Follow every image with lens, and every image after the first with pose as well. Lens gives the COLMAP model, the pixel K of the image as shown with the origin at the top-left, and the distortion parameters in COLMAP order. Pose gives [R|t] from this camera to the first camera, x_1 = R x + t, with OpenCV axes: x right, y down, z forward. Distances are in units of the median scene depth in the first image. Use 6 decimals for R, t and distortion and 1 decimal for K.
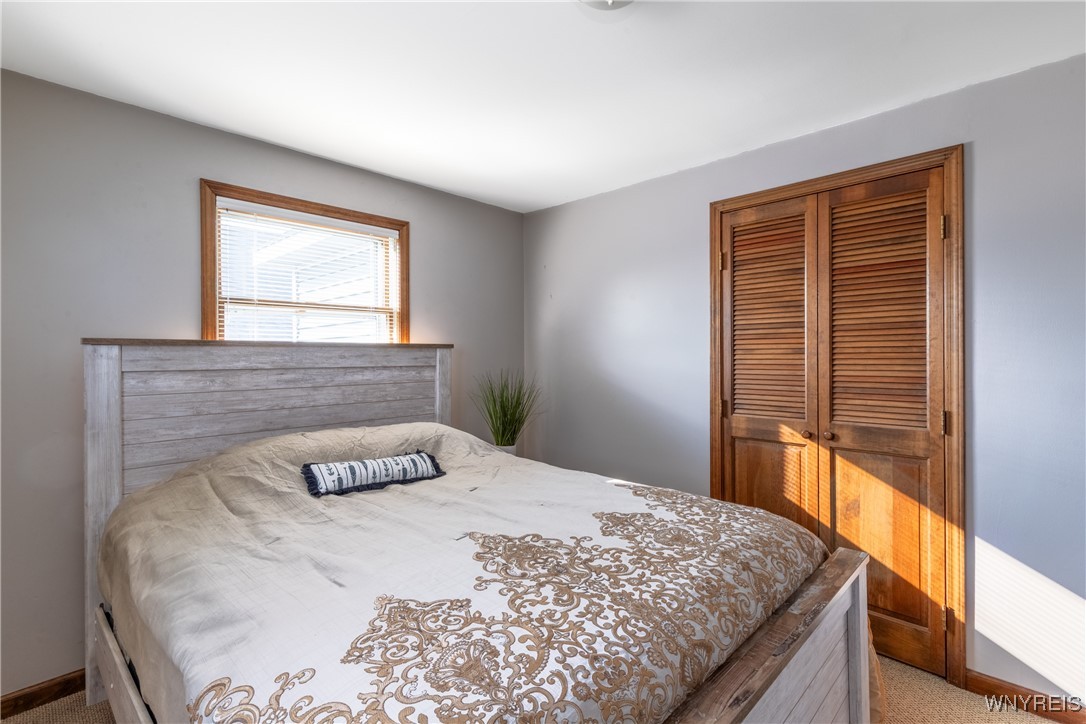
lens RADIAL K [[500.4, 0, 547.7], [0, 500.4, 358.7], [0, 0, 1]] dist [0.006623, -0.000750]
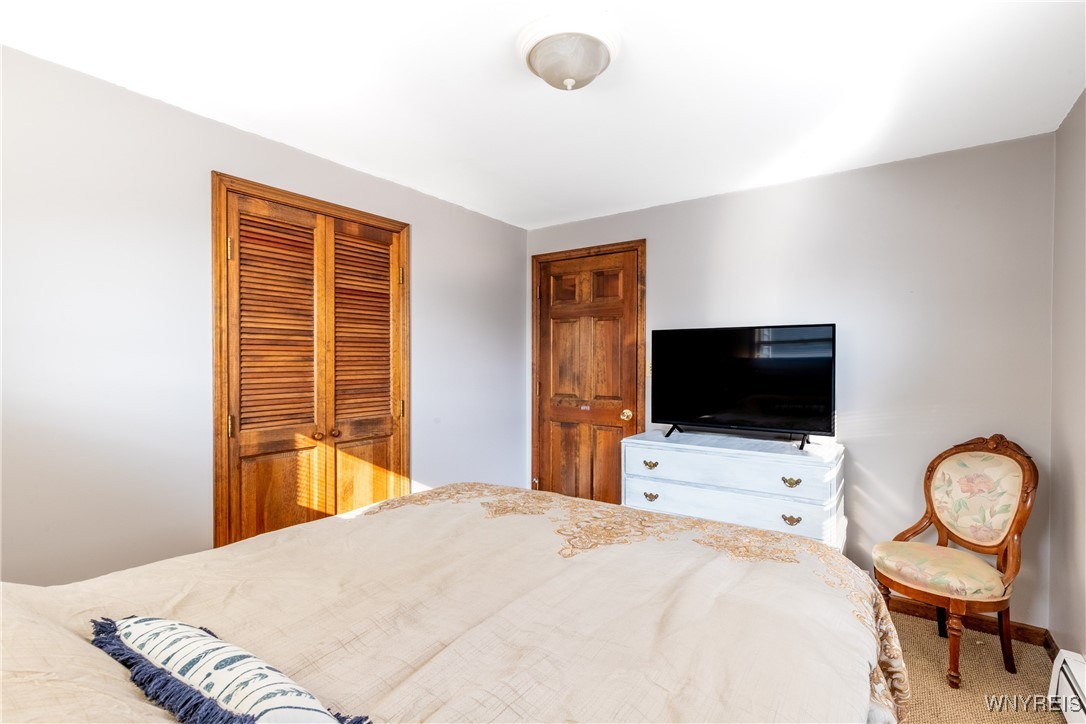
lens RADIAL K [[500.4, 0, 547.4], [0, 500.4, 367.0], [0, 0, 1]] dist [0.006623, -0.000750]
pose [[-0.148912, -0.008456, 0.988814, -0.633071], [0.005535, 0.999941, 0.009384, -0.004636], [-0.988835, 0.006871, -0.148856, 0.693505]]
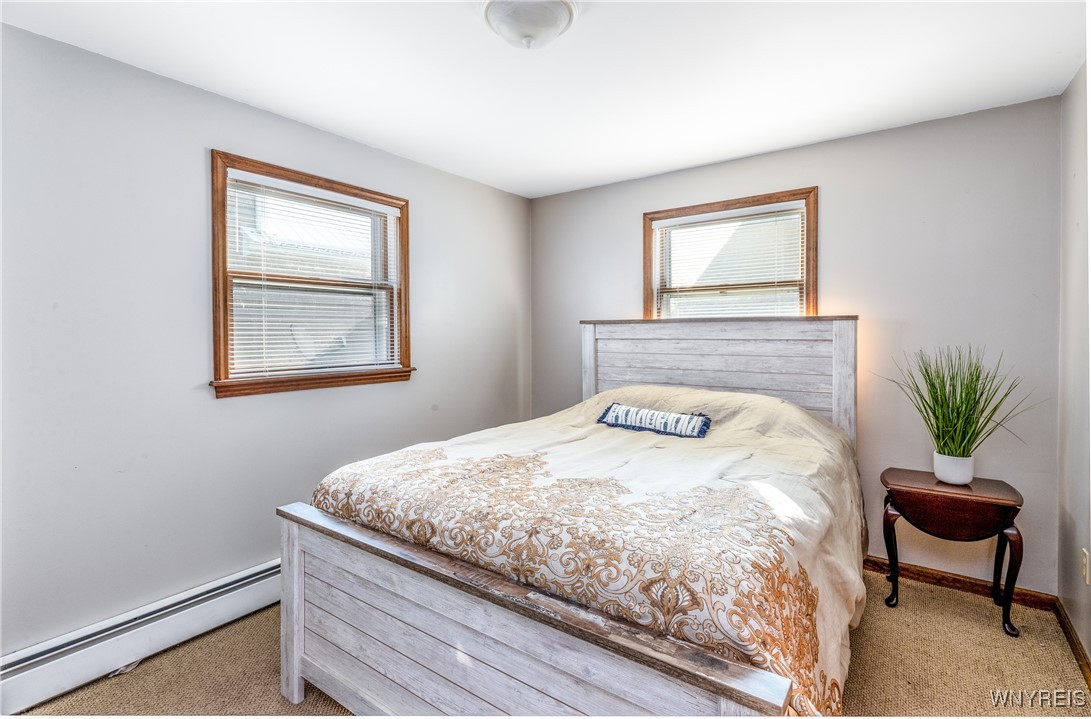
lens RADIAL K [[502.7, 0, 545.7], [0, 502.7, 336.8], [0, 0, 1]] dist [0.006623, -0.000750]
pose [[0.157620, 0.013394, -0.987409, 0.770907], [-0.001957, 0.999910, 0.013251, -0.003186], [0.987498, -0.000156, 0.157632, 0.465577]]
